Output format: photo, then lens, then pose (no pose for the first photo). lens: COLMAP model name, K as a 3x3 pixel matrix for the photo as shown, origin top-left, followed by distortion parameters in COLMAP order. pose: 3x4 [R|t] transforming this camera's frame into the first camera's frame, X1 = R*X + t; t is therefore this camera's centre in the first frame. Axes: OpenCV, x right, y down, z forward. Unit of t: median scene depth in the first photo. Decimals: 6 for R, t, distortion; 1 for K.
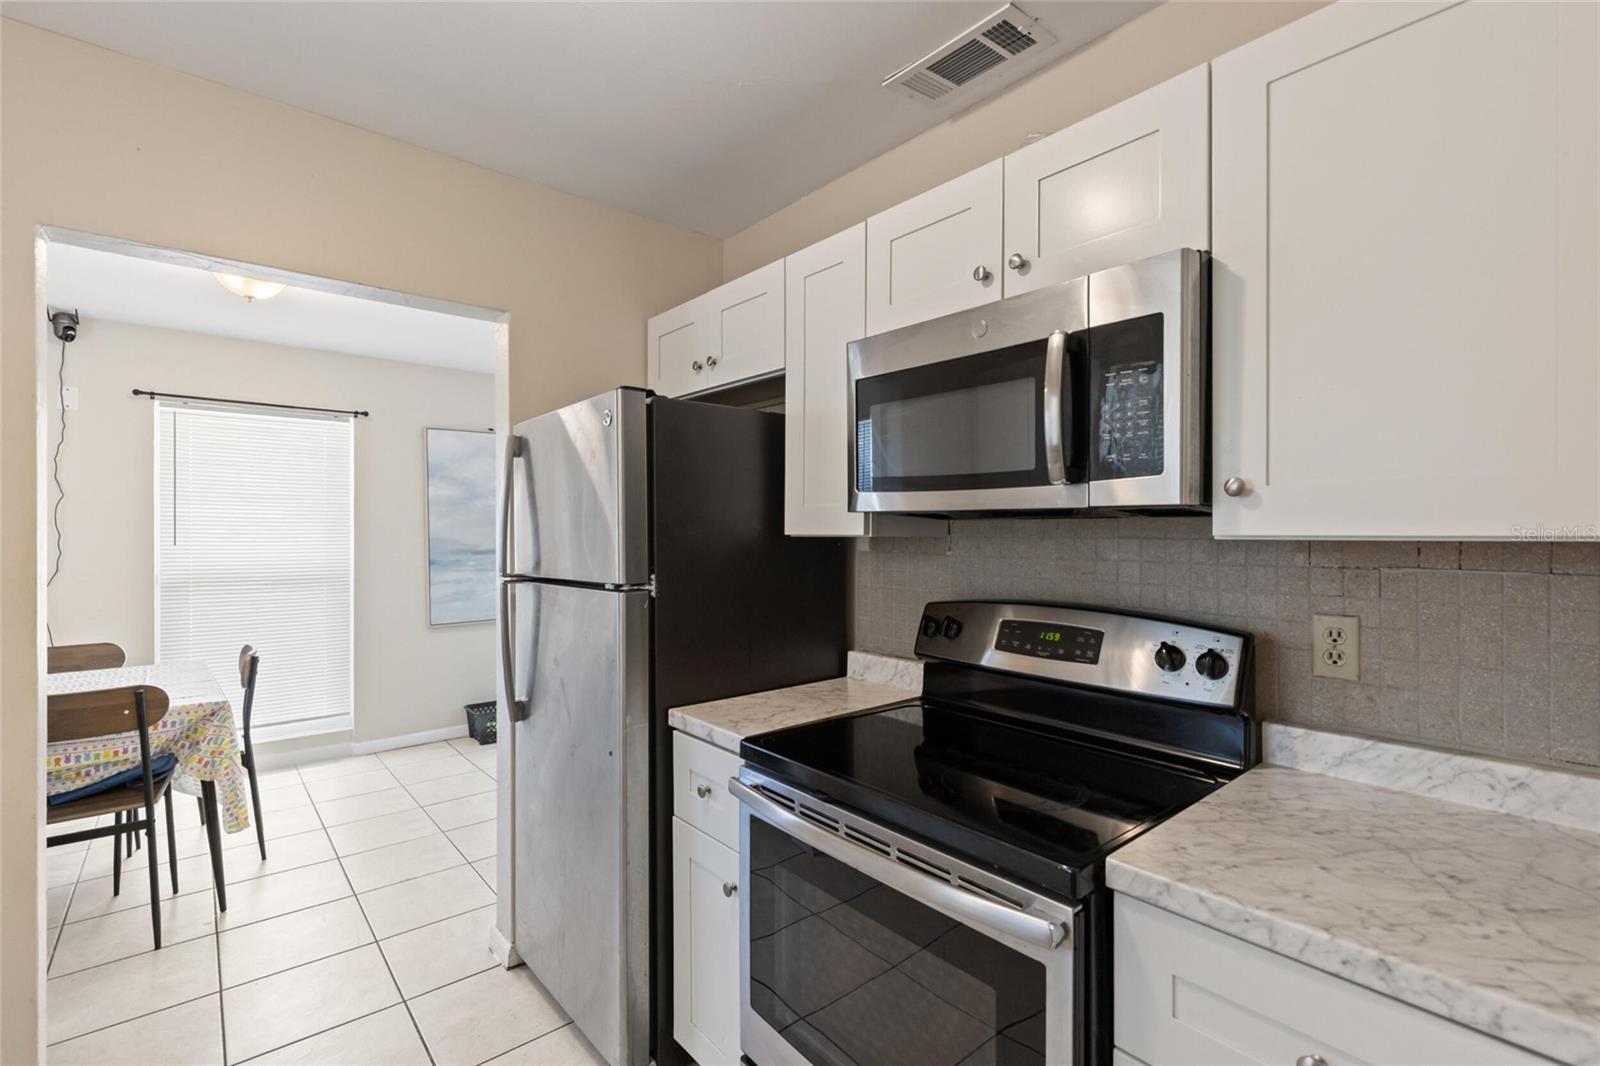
lens RADIAL K [[721.9, 0, 798.7], [0, 721.9, 532.4], [0, 0, 1]] dist [0.010218, -0.003337]
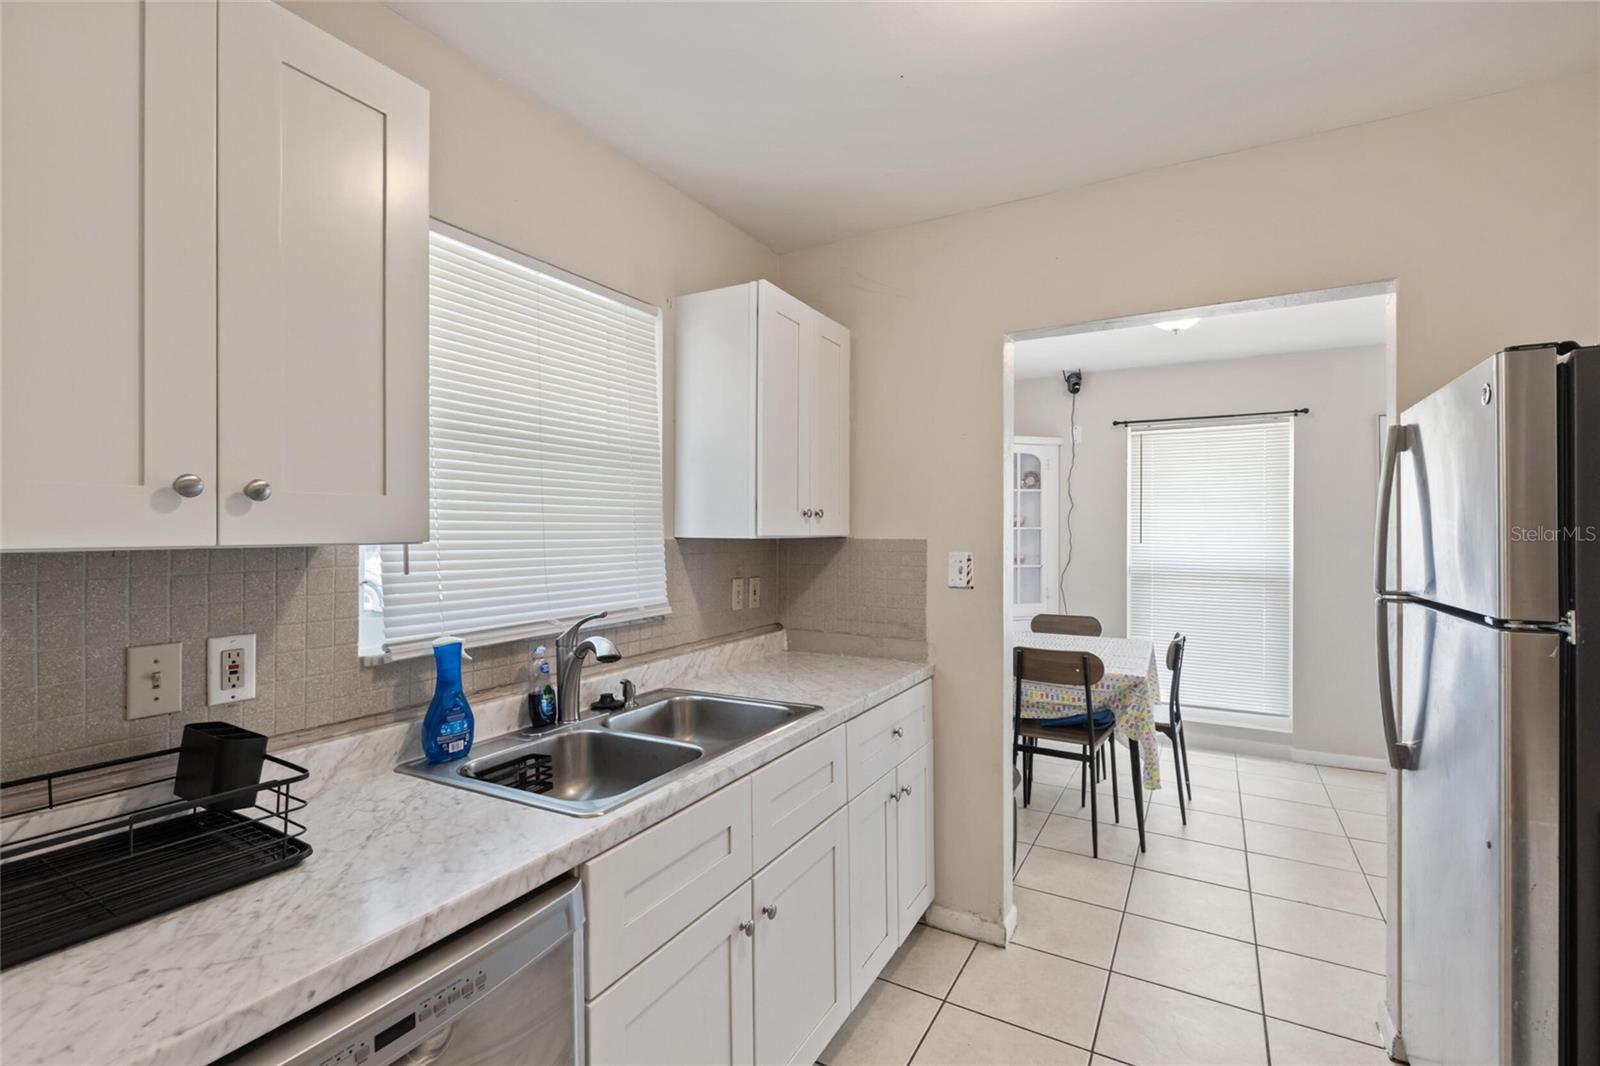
lens RADIAL K [[721.9, 0, 795.1], [0, 721.9, 528.3], [0, 0, 1]] dist [0.010218, -0.003337]
pose [[0.343656, 0.000488, -0.939095, 0.140060], [0.000896, 0.999999, 0.000848, -0.015327], [0.939095, -0.001133, 0.343655, 0.051643]]
